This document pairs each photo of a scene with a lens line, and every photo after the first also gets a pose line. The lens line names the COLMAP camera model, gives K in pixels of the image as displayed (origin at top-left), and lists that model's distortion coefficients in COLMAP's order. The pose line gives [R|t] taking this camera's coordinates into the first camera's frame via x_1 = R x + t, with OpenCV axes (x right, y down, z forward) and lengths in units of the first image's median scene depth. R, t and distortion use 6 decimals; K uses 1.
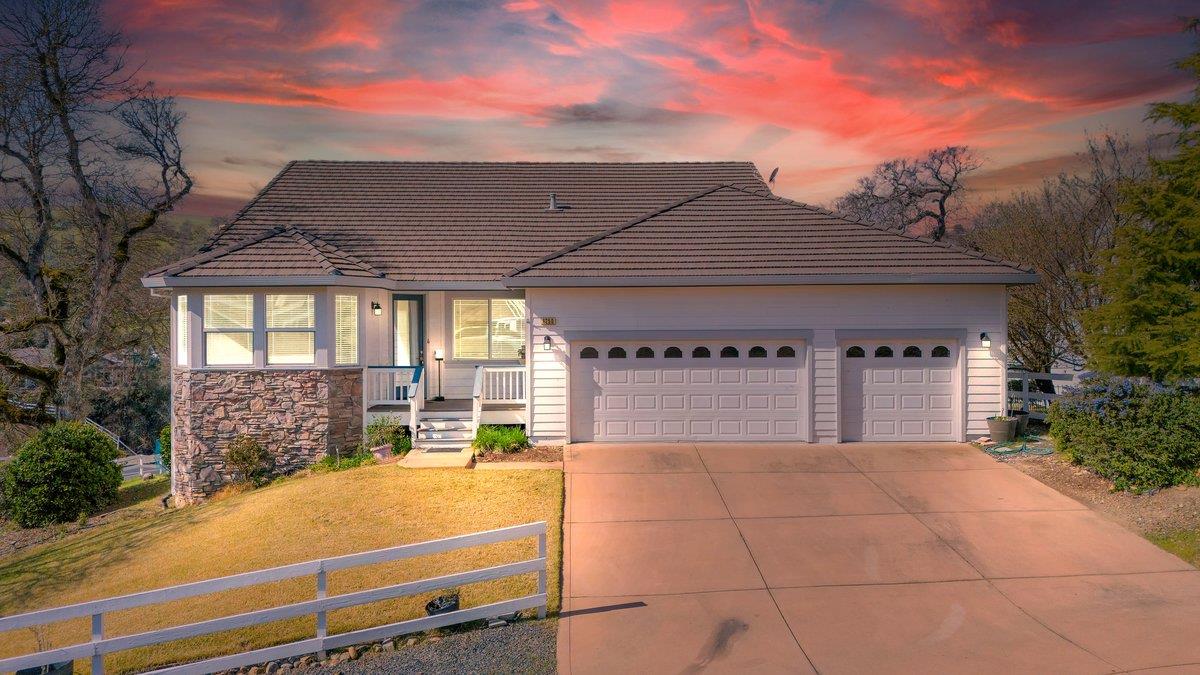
lens RADIAL K [[891.8, 0, 600.4], [0, 891.8, 334.8], [0, 0, 1]] dist [-0.002412, -0.002532]
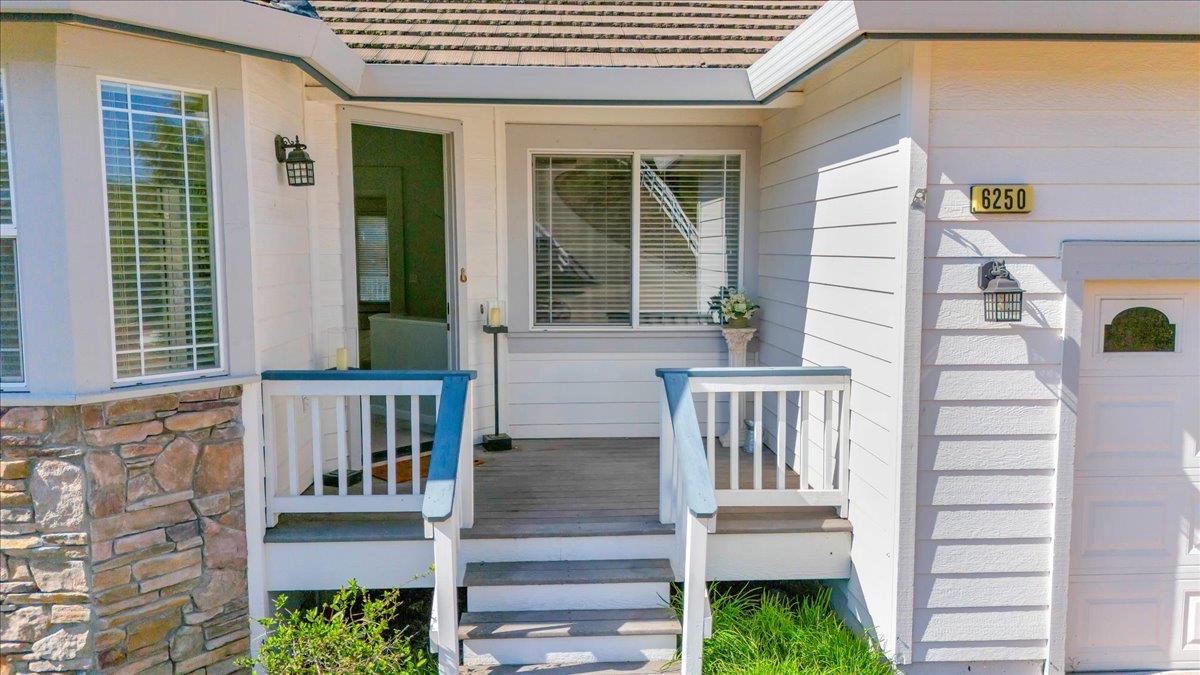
lens RADIAL K [[891.8, 0, 600.6], [0, 891.8, 338.9], [0, 0, 1]] dist [-0.002412, -0.002532]
pose [[0.999286, 0.000154, 0.037792, -0.175960], [-0.003764, 0.995424, 0.095487, -0.001001], [-0.037604, -0.095561, 0.994713, 0.758052]]
